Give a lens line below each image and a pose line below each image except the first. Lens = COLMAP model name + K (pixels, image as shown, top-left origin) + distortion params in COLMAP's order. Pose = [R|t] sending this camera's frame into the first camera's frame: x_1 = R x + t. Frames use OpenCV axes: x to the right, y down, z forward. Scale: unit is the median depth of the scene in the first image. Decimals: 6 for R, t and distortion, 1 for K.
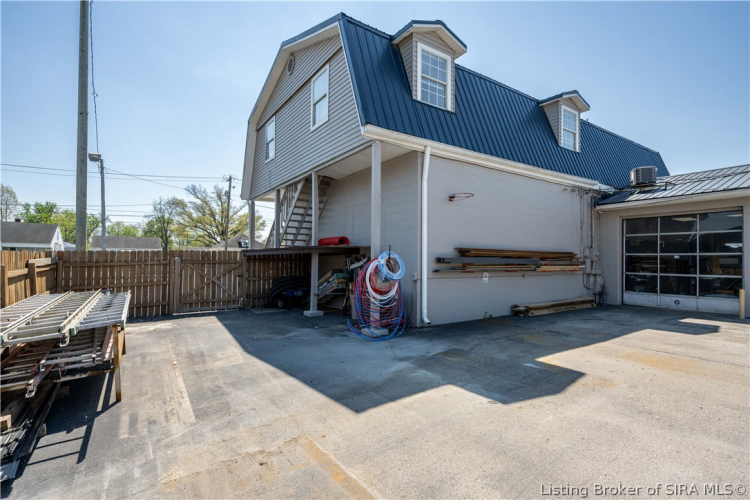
lens RADIAL K [[365.6, 0, 376.9], [0, 365.6, 252.4], [0, 0, 1]] dist [-0.002354, -0.000366]
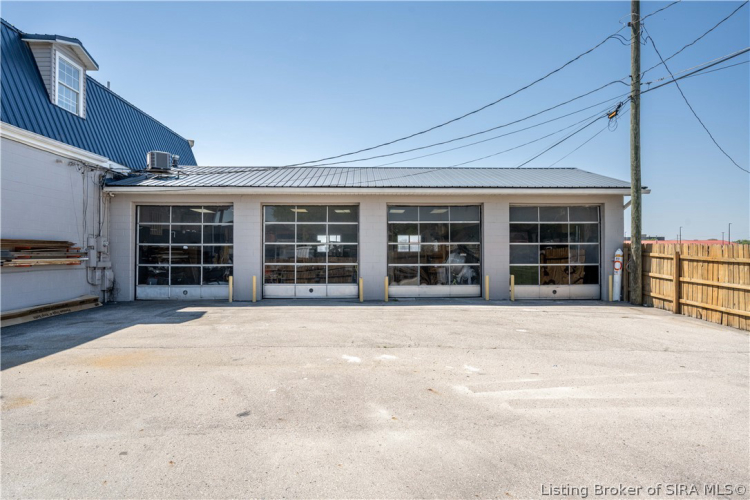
lens RADIAL K [[429.1, 0, 379.2], [0, 429.1, 250.6], [0, 0, 1]] dist [-0.002438, -0.000707]
pose [[0.522552, -0.004267, 0.852596, 0.091502], [-0.013937, 0.999811, 0.013546, -0.001950], [-0.852493, -0.018961, 0.522394, -0.068290]]
